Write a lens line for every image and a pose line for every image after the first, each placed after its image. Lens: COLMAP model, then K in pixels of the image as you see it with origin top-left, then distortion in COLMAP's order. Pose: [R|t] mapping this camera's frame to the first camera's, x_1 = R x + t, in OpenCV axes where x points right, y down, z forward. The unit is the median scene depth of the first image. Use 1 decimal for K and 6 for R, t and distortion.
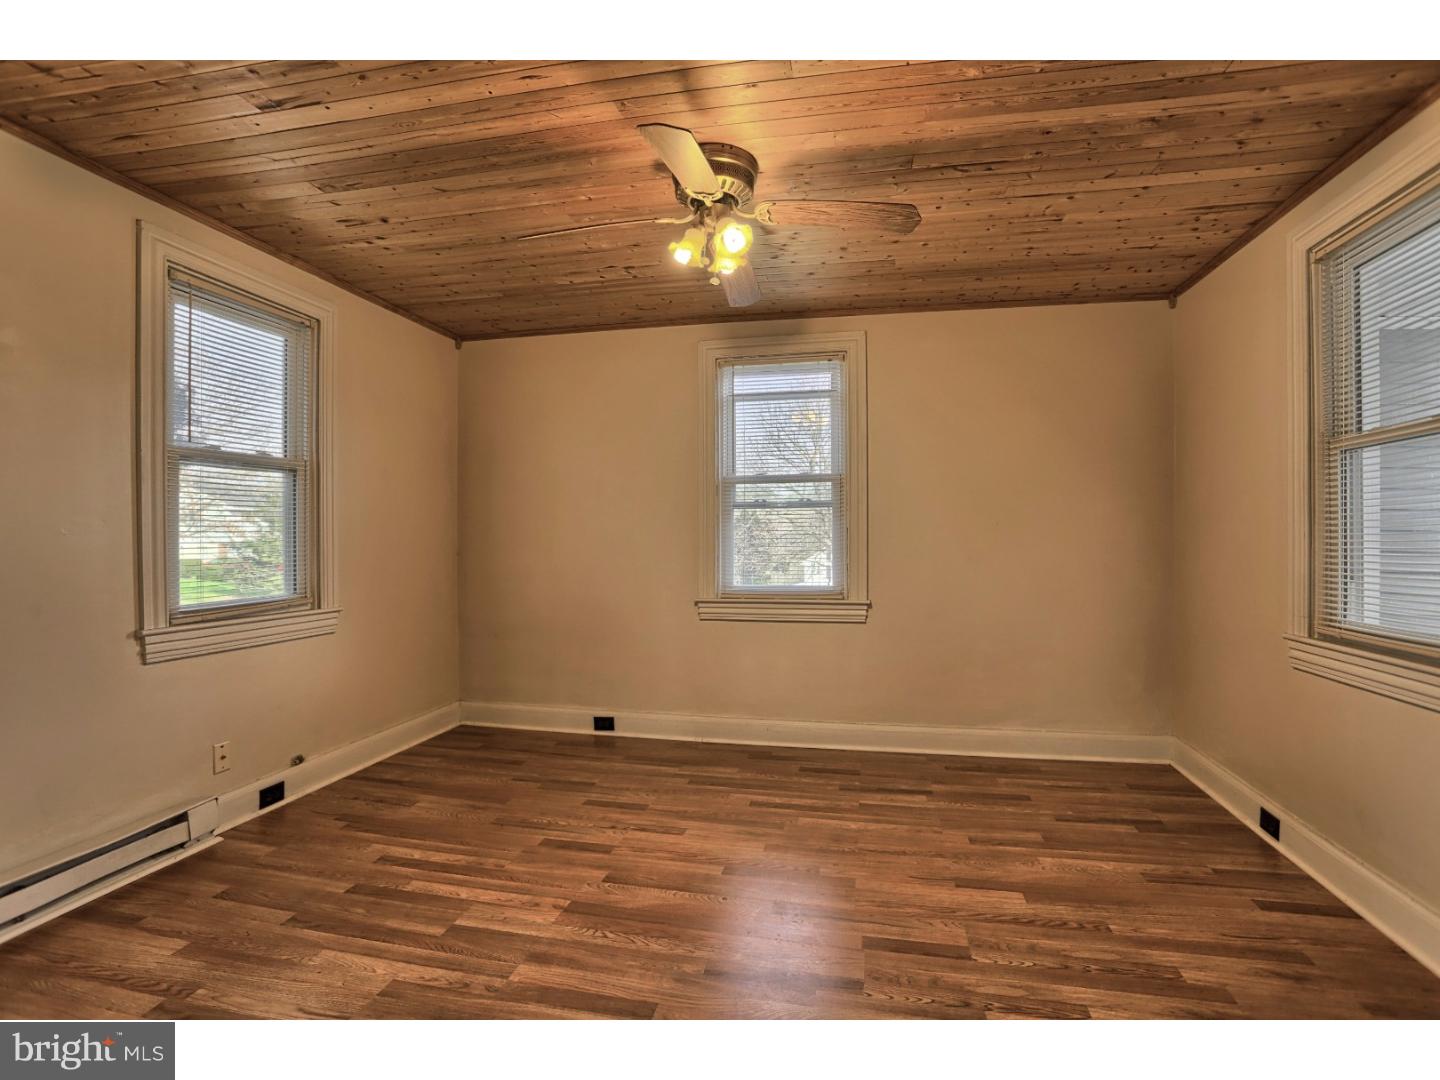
lens RADIAL K [[700.4, 0, 720.0], [0, 700.4, 536.3], [0, 0, 1]] dist [-0.073790, 0.029676]
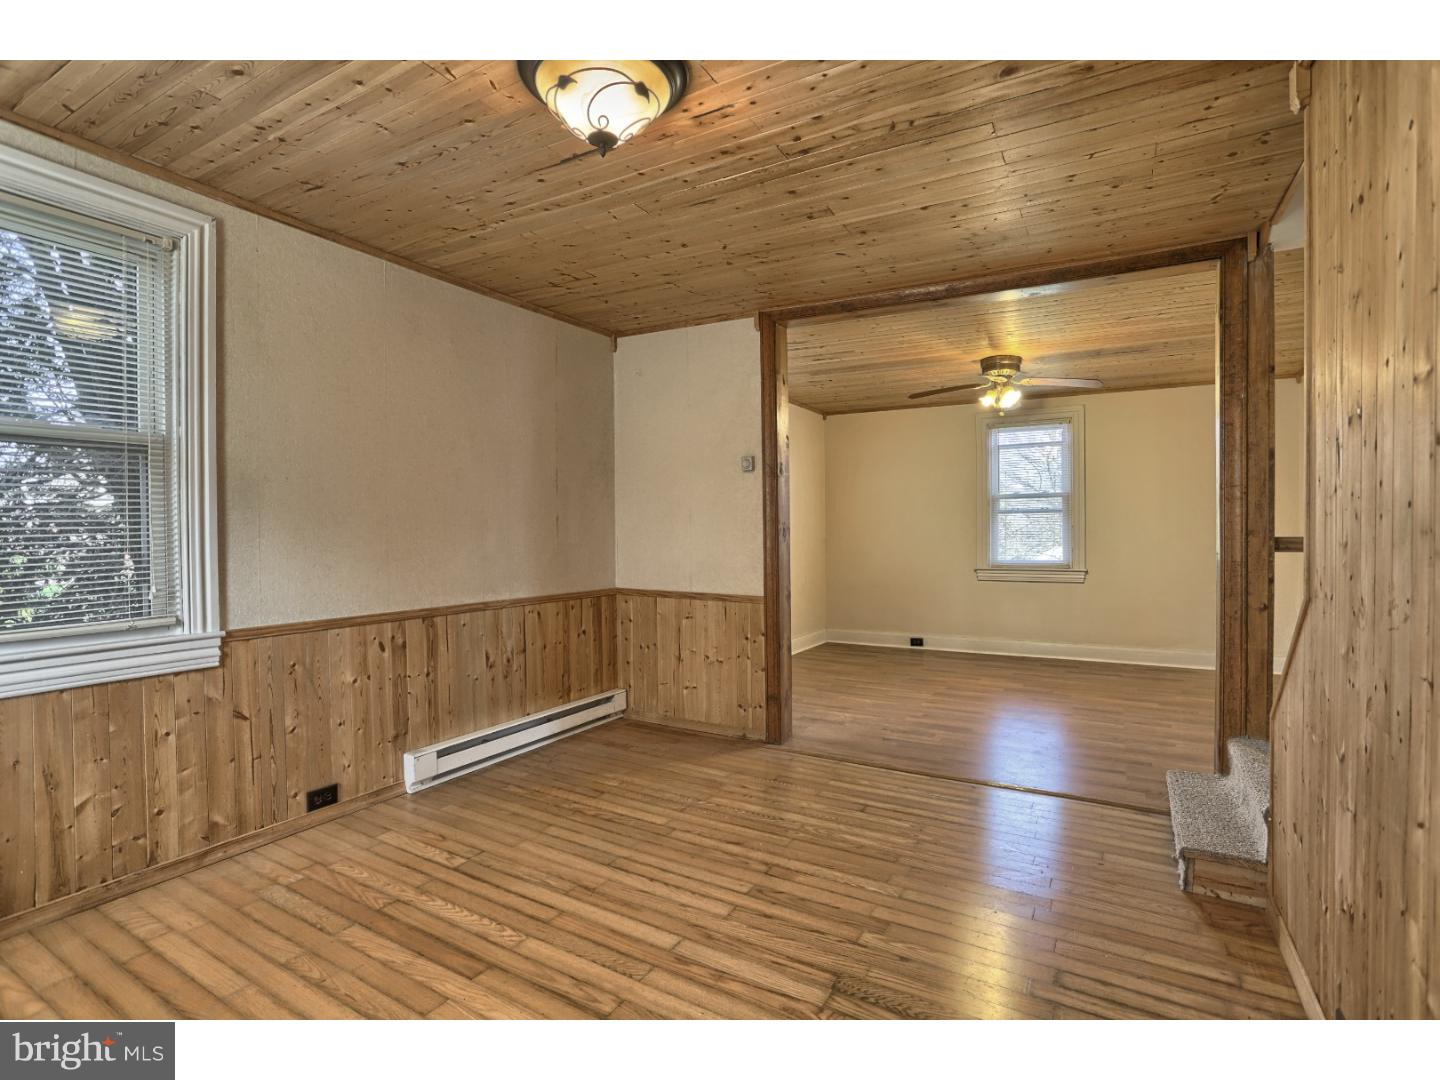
lens RADIAL K [[700.4, 0, 720.0], [0, 700.4, 536.3], [0, 0, 1]] dist [-0.073790, 0.029676]
pose [[0.951326, -0.001879, -0.308181, -0.109095], [0.005203, 0.999937, 0.009966, -0.006546], [0.308143, -0.011085, 0.951275, -0.809264]]
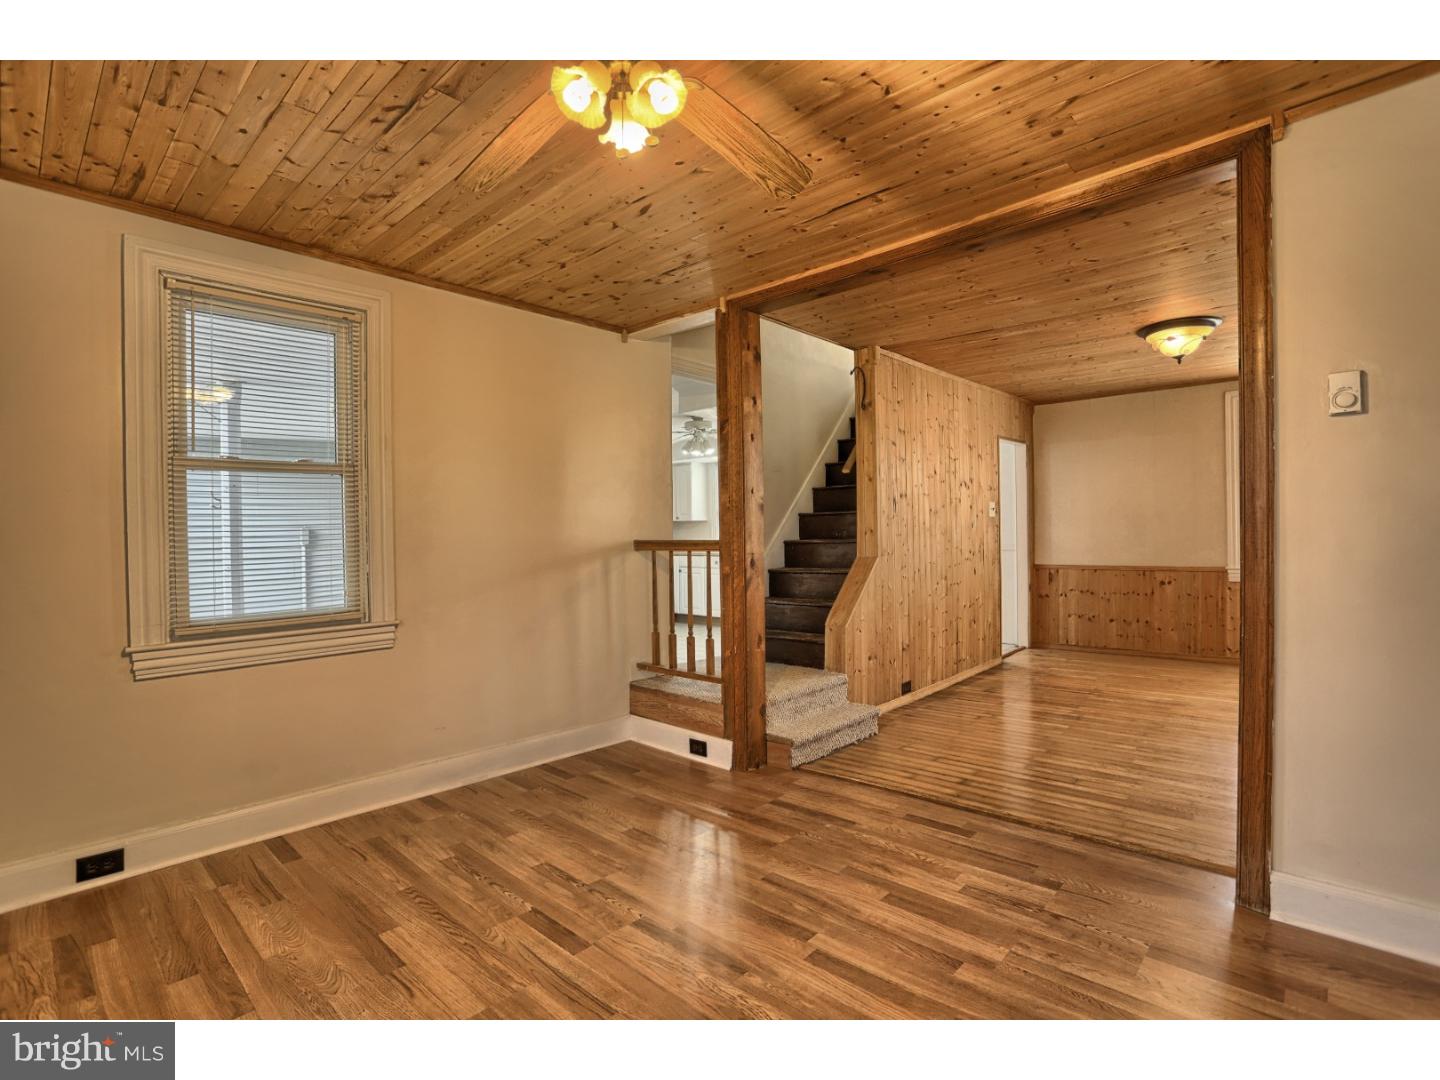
lens RADIAL K [[700.4, 0, 720.0], [0, 700.4, 536.3], [0, 0, 1]] dist [-0.073790, 0.029676]
pose [[-0.859658, 0.010407, 0.510763, -0.250869], [0.015477, 0.999864, 0.005677, -0.005376], [-0.510635, 0.012785, -0.859703, 0.920925]]
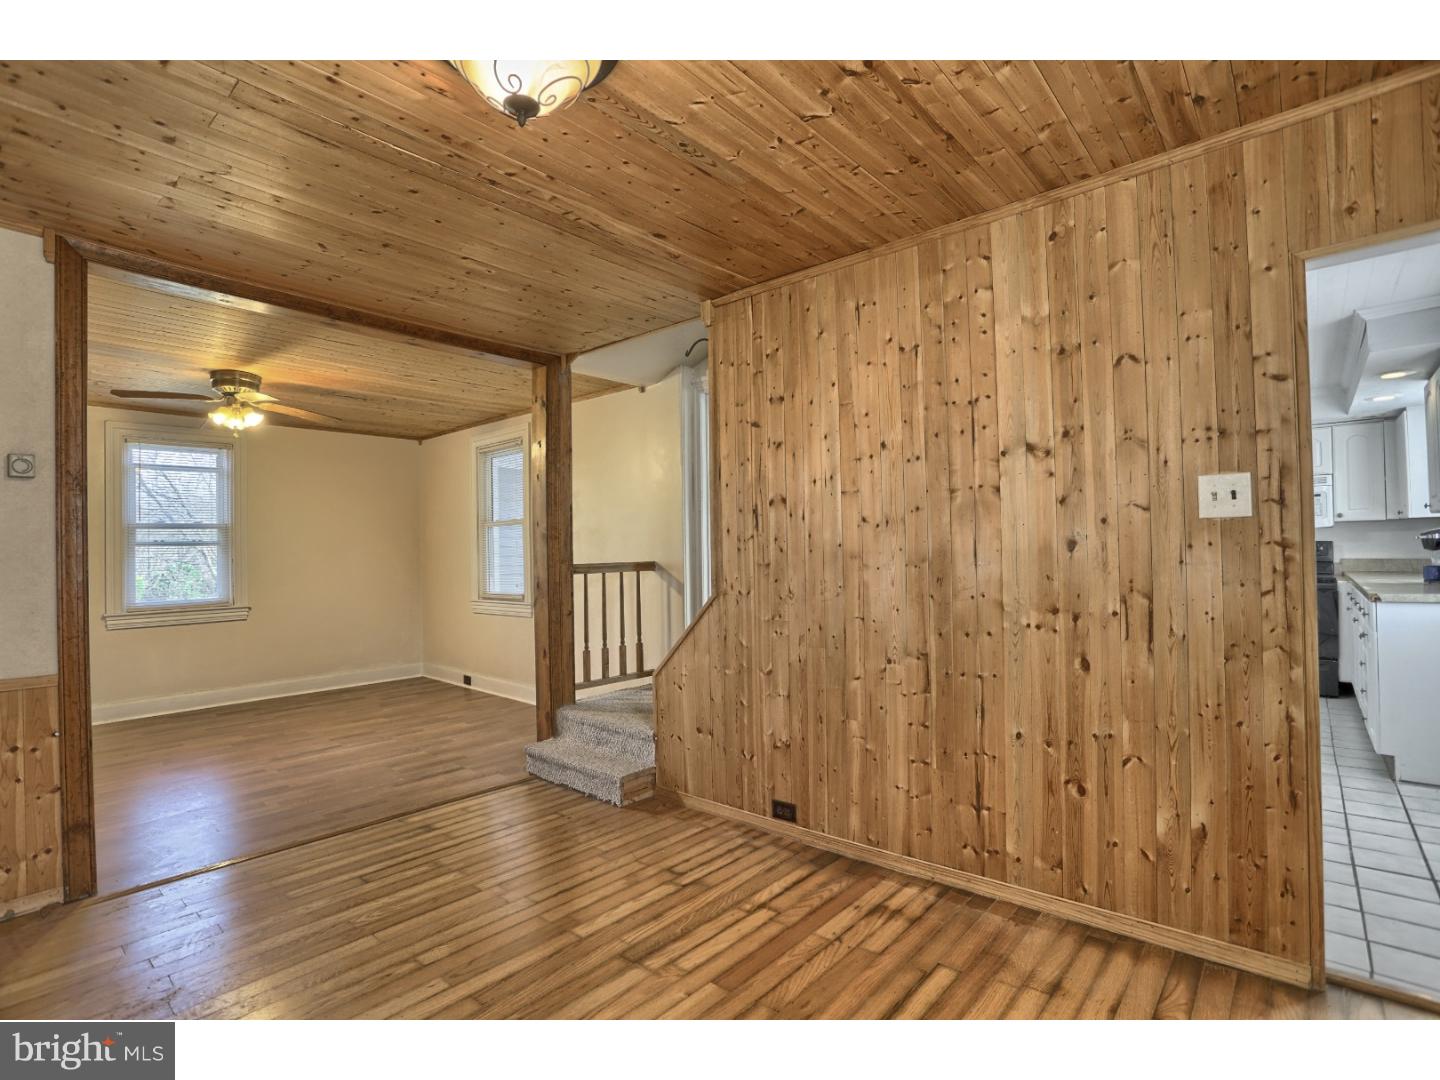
lens RADIAL K [[700.4, 0, 720.0], [0, 700.4, 536.3], [0, 0, 1]] dist [-0.073790, 0.029676]
pose [[0.480473, 0.006654, 0.876985, -0.620114], [0.019038, 0.999656, -0.018015, -0.015043], [-0.876803, 0.025352, 0.480181, -0.669018]]
